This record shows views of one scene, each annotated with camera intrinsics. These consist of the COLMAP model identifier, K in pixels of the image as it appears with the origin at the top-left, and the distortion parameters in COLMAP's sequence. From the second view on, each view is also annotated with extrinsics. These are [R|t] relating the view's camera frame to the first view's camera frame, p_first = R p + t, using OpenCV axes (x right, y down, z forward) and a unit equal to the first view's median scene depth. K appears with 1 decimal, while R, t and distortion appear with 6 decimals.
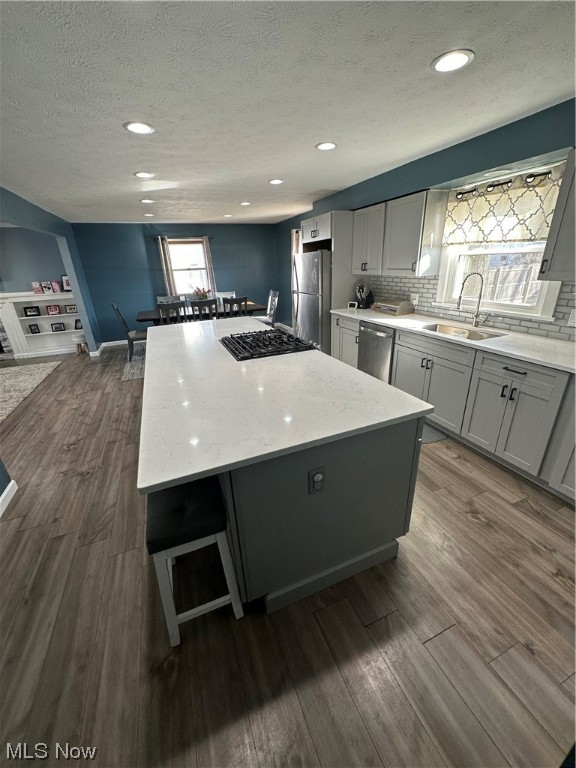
lens RADIAL K [[305.7, 0, 290.8], [0, 305.7, 385.8], [0, 0, 1]] dist [-0.002071, 0.000940]
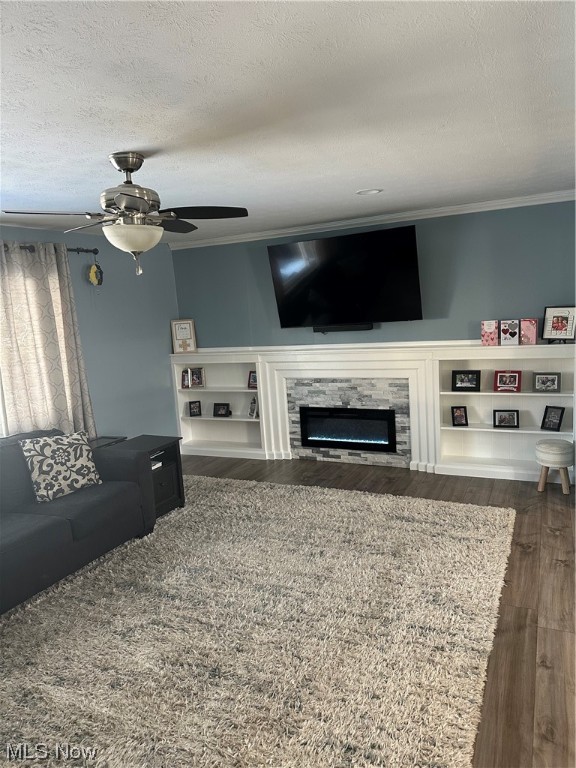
lens RADIAL K [[528.1, 0, 288.0], [0, 528.1, 389.2], [0, 0, 1]] dist [0.041146, -0.001300]
pose [[0.668906, 0.113510, -0.734629, -0.445769], [-0.245313, 0.966615, -0.074012, -0.107278], [0.701702, 0.229721, 0.674420, 0.272659]]
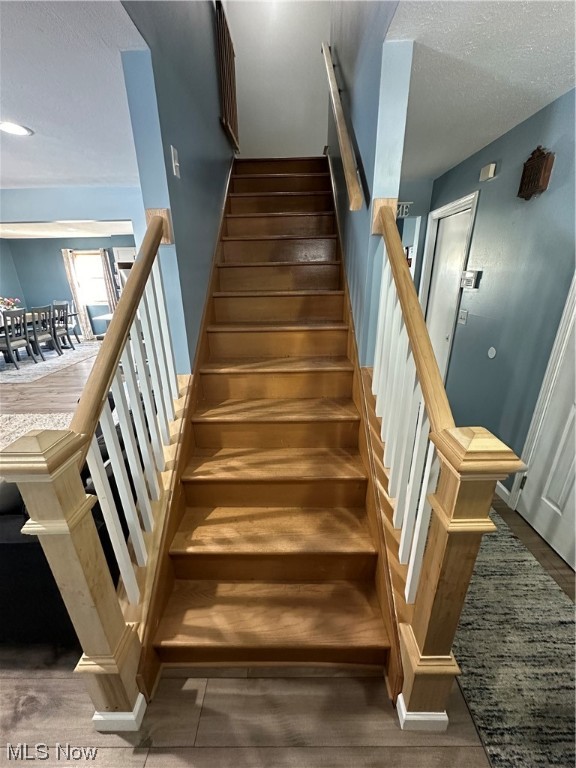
lens RADIAL K [[305.7, 0, 287.0], [0, 305.7, 384.0], [0, 0, 1]] dist [-0.002071, 0.000940]
pose [[0.385640, -0.280310, 0.879038, -0.896510], [0.349244, 0.926190, 0.142130, 0.116385], [-0.853997, 0.252188, 0.455073, -0.159908]]
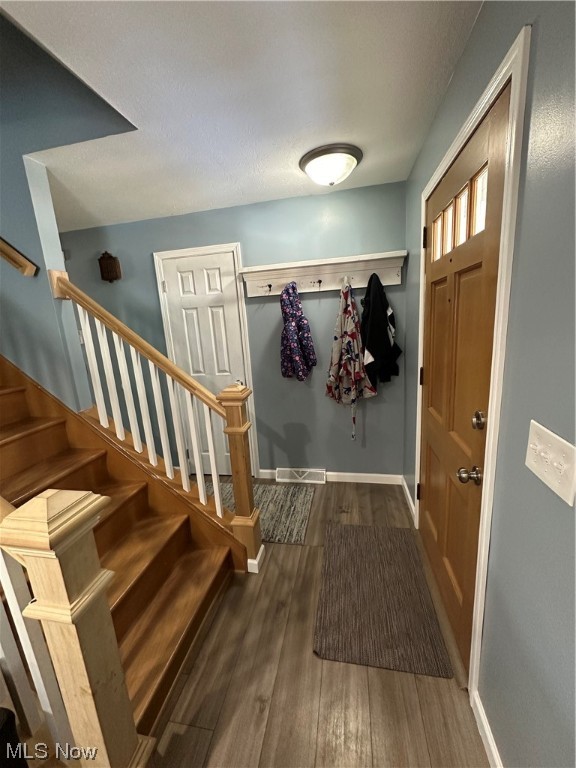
lens RADIAL K [[305.7, 0, 291.2], [0, 305.7, 382.0], [0, 0, 1]] dist [-0.002071, 0.000940]
pose [[-0.836678, -0.016898, 0.547434, -0.961708], [0.293703, 0.829814, 0.474498, 0.058563], [-0.462286, 0.557785, -0.689324, 0.001196]]
